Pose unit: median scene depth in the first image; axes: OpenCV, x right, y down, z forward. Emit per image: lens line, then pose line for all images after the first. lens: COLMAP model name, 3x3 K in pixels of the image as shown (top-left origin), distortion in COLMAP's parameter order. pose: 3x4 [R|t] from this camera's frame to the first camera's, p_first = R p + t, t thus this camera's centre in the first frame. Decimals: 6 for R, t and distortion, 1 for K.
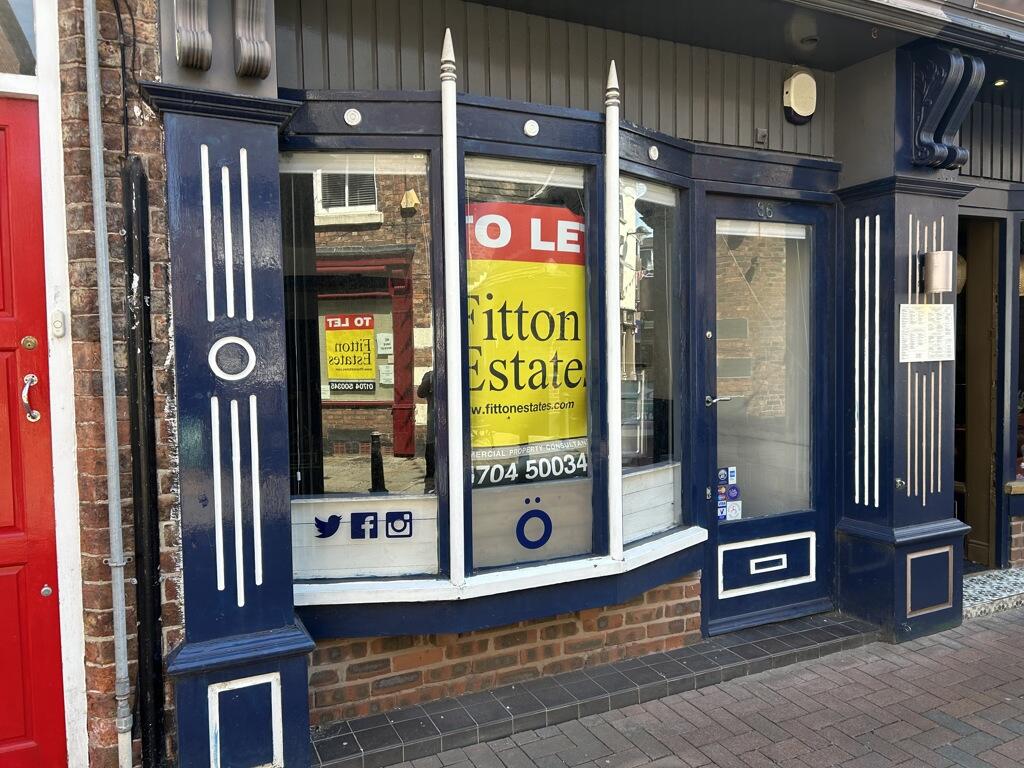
lens RADIAL K [[774.7, 0, 512.4], [0, 774.7, 388.1], [0, 0, 1]] dist [0.075489, -0.081416]
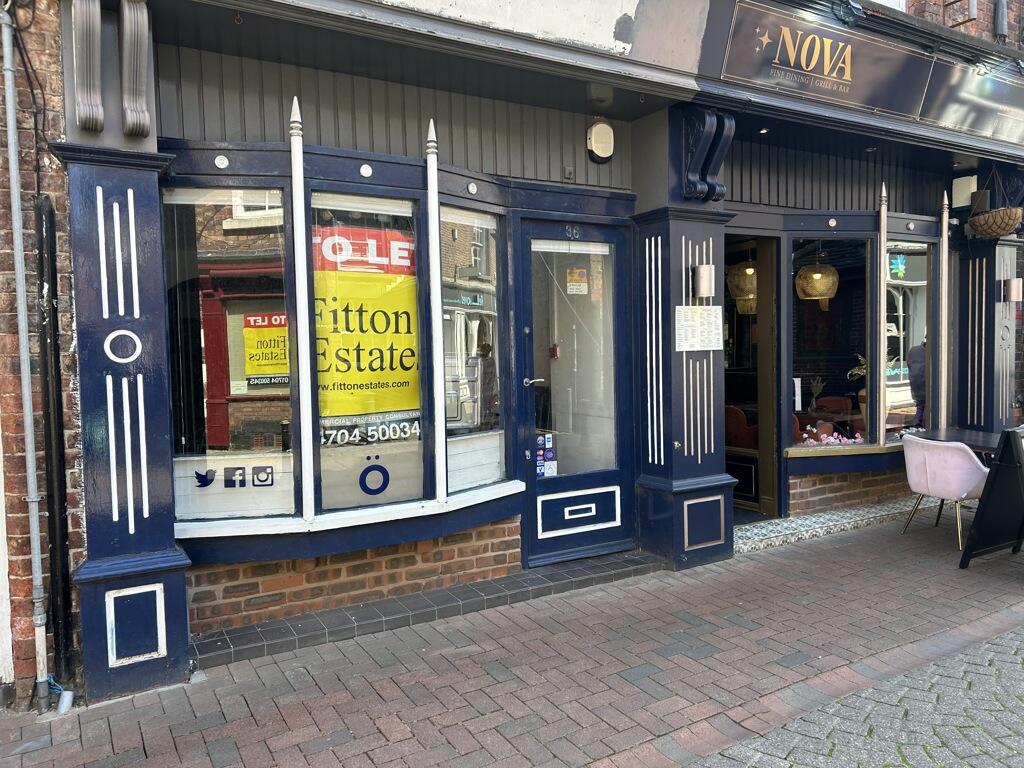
lens RADIAL K [[766.7, 0, 512.0], [0, 766.7, 384.0], [0, 0, 1]] dist [0.073016, -0.077481]
pose [[0.996937, -0.007301, 0.077862, 0.158826], [0.007514, 0.999969, -0.002444, 0.027602], [-0.077842, 0.003022, 0.996961, -0.294468]]
